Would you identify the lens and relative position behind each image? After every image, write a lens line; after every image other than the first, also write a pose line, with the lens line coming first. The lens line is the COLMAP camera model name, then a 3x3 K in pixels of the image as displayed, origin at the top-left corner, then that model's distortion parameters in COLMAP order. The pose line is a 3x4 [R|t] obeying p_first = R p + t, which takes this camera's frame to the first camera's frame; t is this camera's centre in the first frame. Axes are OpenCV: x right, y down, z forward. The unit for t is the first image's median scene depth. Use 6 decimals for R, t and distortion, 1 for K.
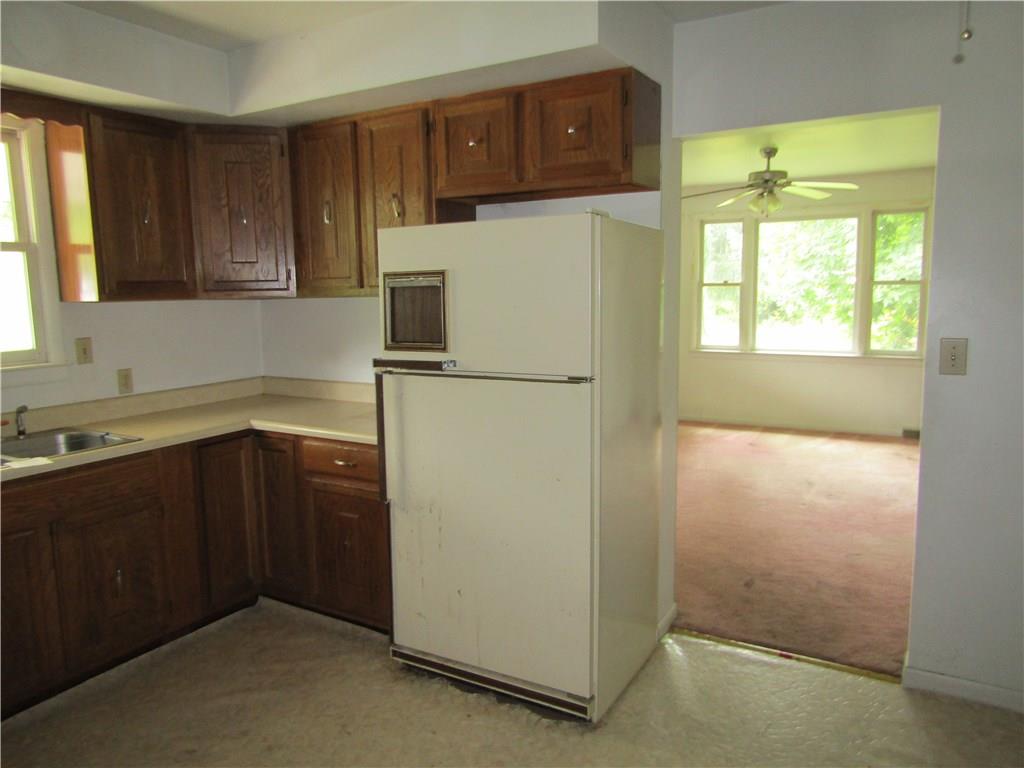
lens RADIAL K [[733.3, 0, 519.2], [0, 733.3, 379.6], [0, 0, 1]] dist [0.004007, -0.008487]
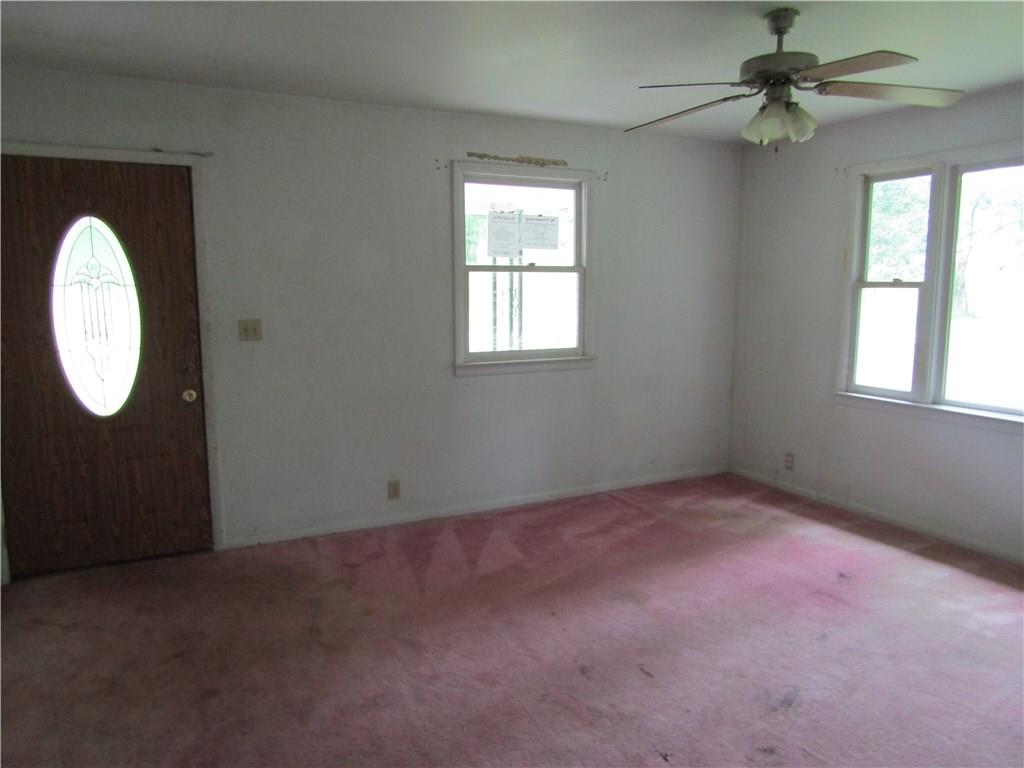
lens RADIAL K [[733.3, 0, 509.6], [0, 733.3, 383.7], [0, 0, 1]] dist [0.004007, -0.008487]
pose [[0.839329, 0.084918, -0.536950, 0.347498], [-0.077015, 0.996336, 0.037183, -0.050716], [0.538140, 0.010144, 0.842794, 0.354992]]
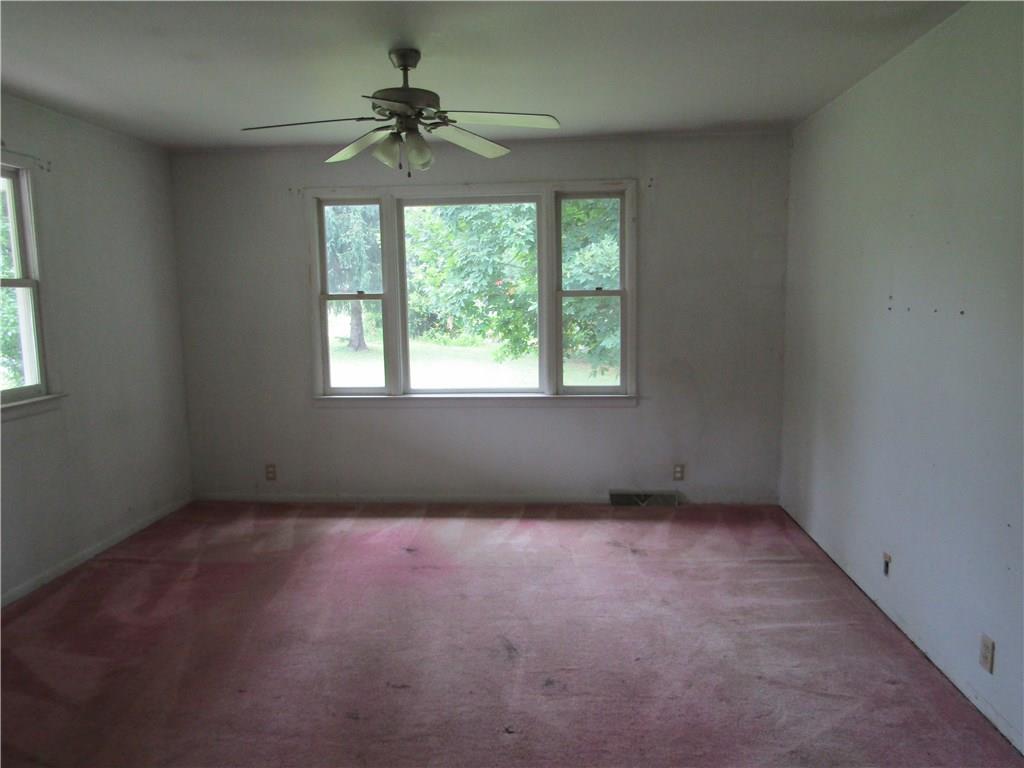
lens RADIAL K [[733.3, 0, 511.5], [0, 733.3, 381.4], [0, 0, 1]] dist [0.004007, -0.008487]
pose [[0.905146, -0.055059, 0.421520, 0.122297], [0.059733, 0.998212, 0.002120, -0.046801], [-0.420883, 0.023260, 0.906817, 0.345786]]
